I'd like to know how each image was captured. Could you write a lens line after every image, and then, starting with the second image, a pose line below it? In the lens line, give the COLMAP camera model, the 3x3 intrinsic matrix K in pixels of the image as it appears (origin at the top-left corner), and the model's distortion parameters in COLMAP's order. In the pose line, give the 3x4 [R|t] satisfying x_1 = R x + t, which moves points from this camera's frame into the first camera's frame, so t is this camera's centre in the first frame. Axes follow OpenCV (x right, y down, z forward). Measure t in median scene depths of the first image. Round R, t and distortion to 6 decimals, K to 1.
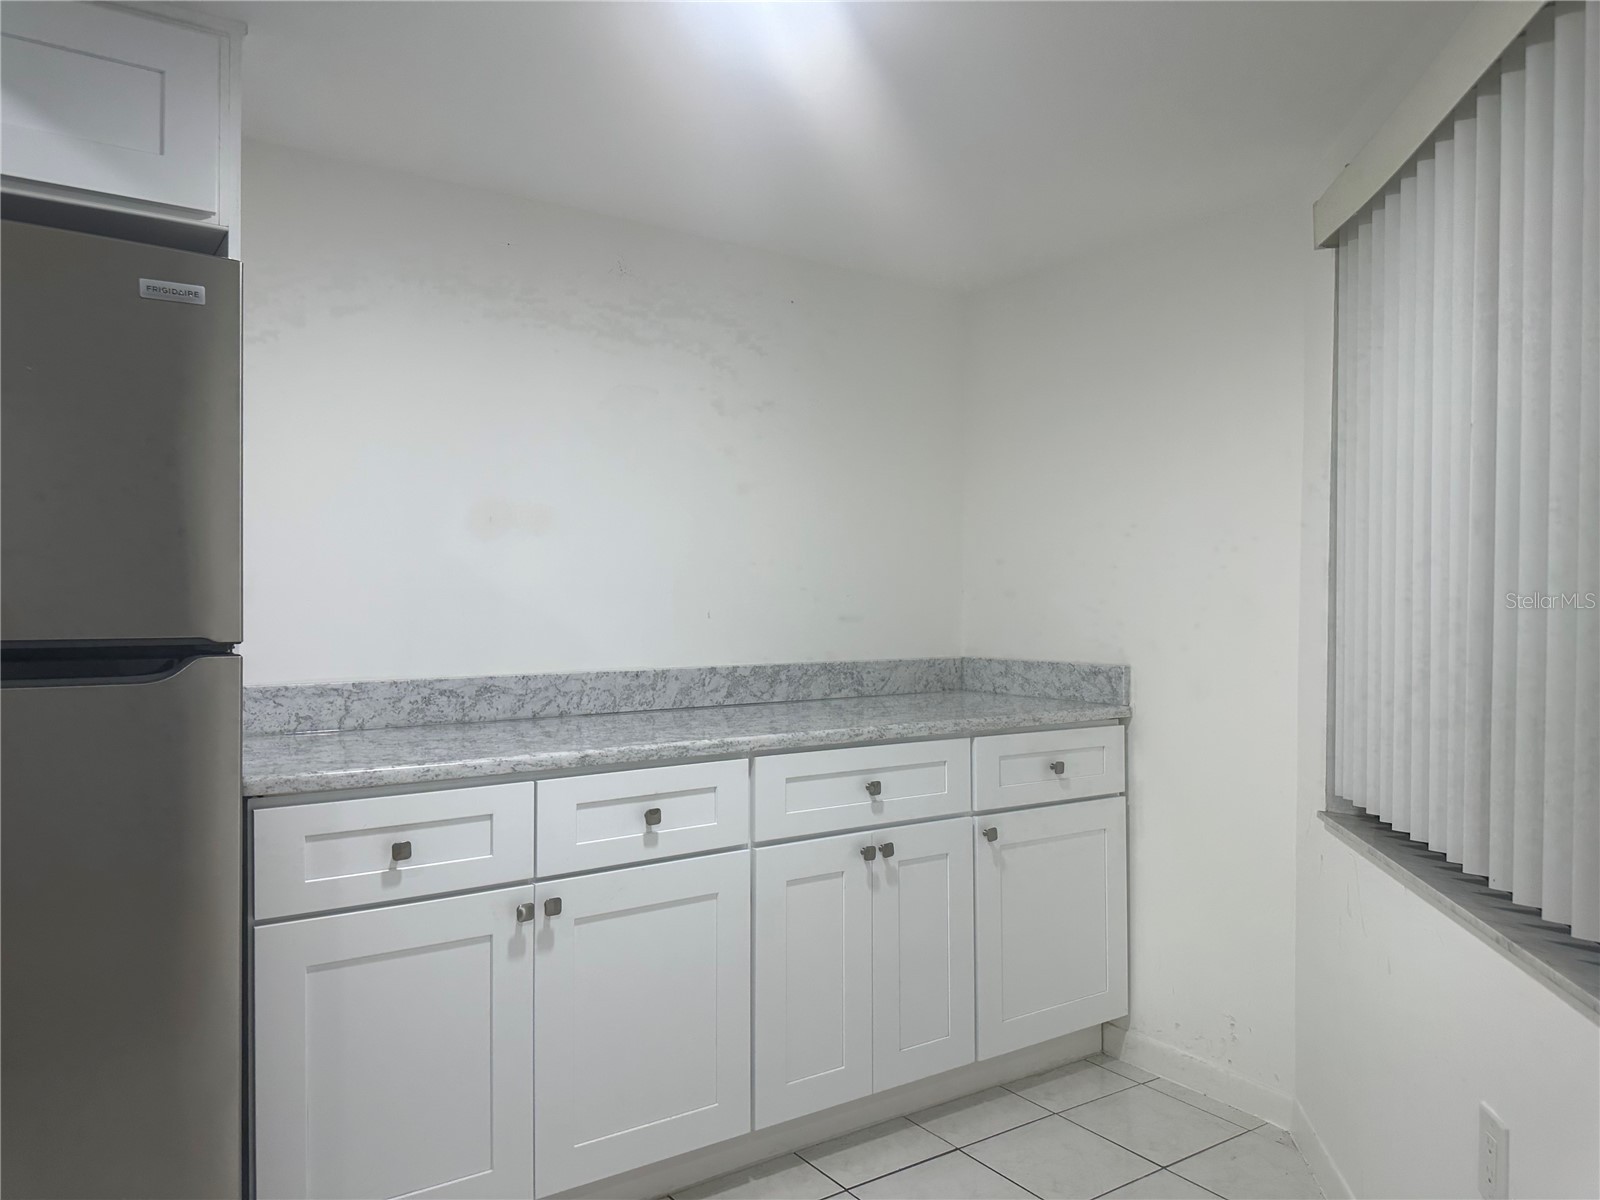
lens RADIAL K [[1127.8, 0, 800.1], [0, 1127.8, 600.9], [0, 0, 1]] dist [-0.000681, 0.001742]
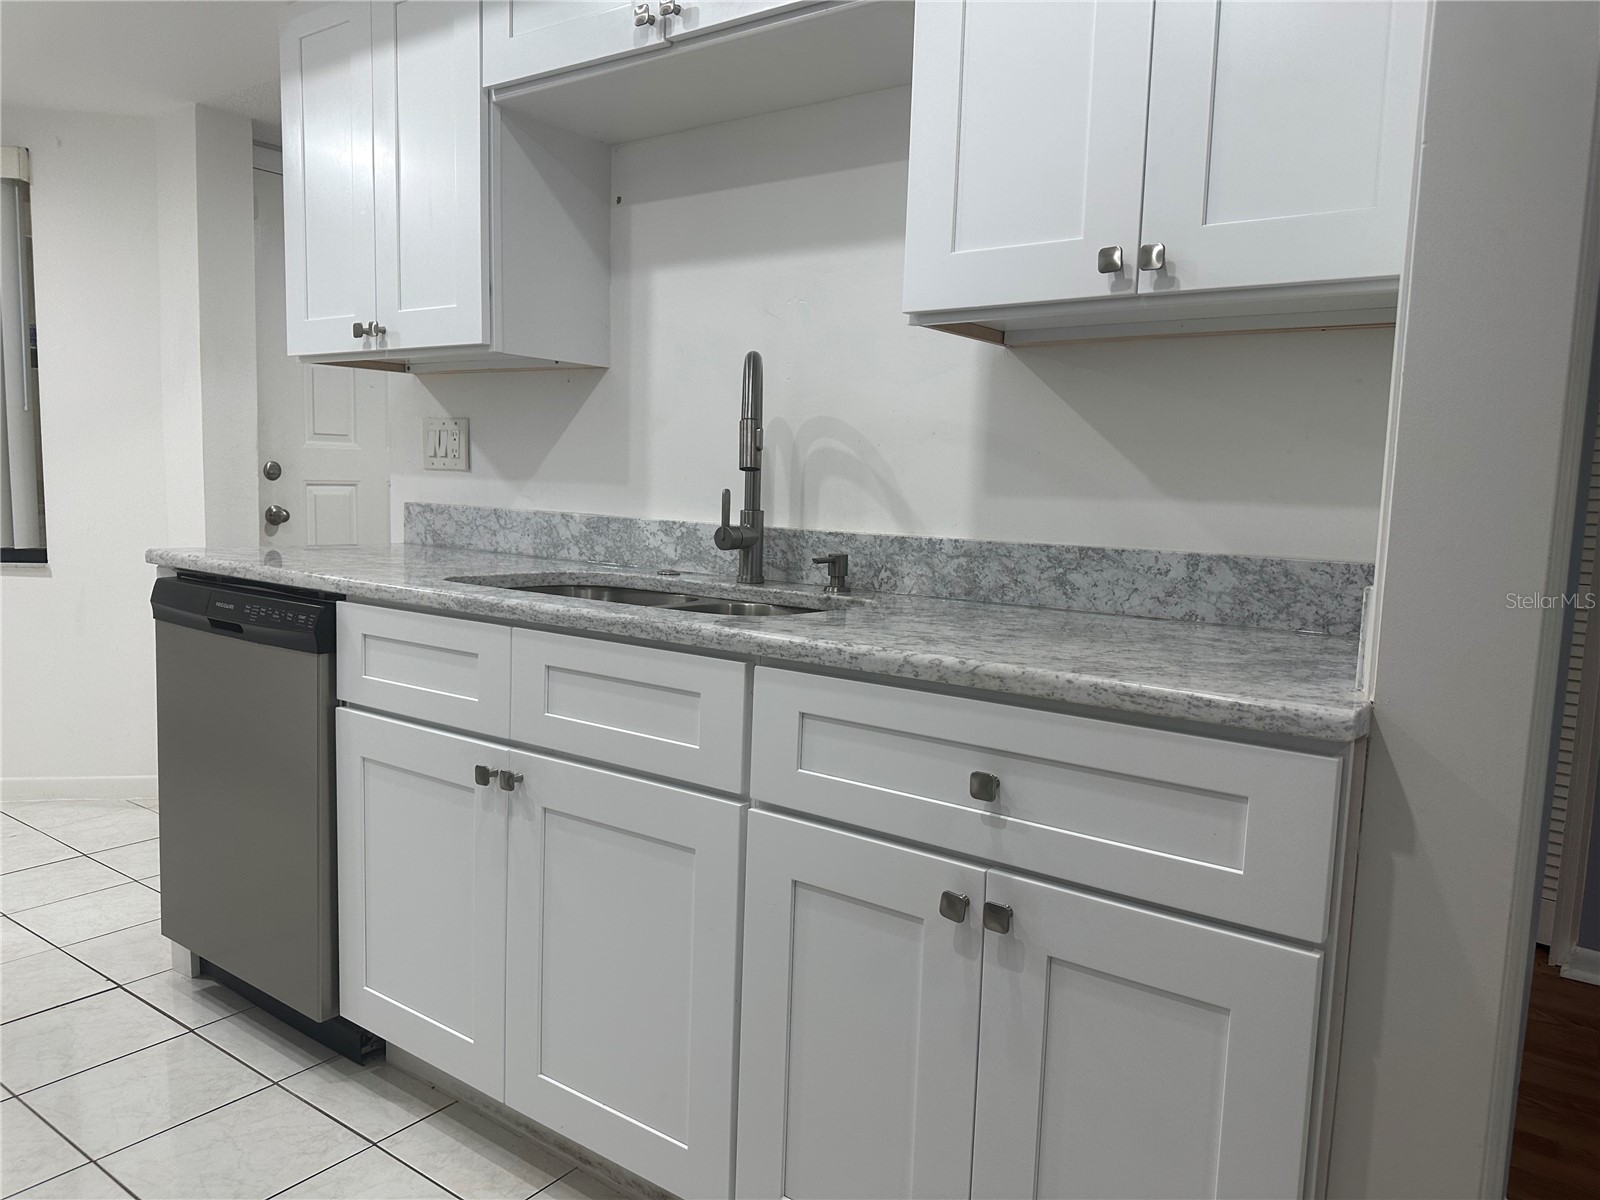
lens RADIAL K [[1127.8, 0, 800.5], [0, 1127.8, 598.0], [0, 0, 1]] dist [-0.000681, 0.001742]
pose [[0.338095, 0.121537, -0.933231, 0.498049], [-0.035643, 0.992568, 0.116352, 0.027136], [0.940437, -0.006075, 0.339915, 0.754173]]
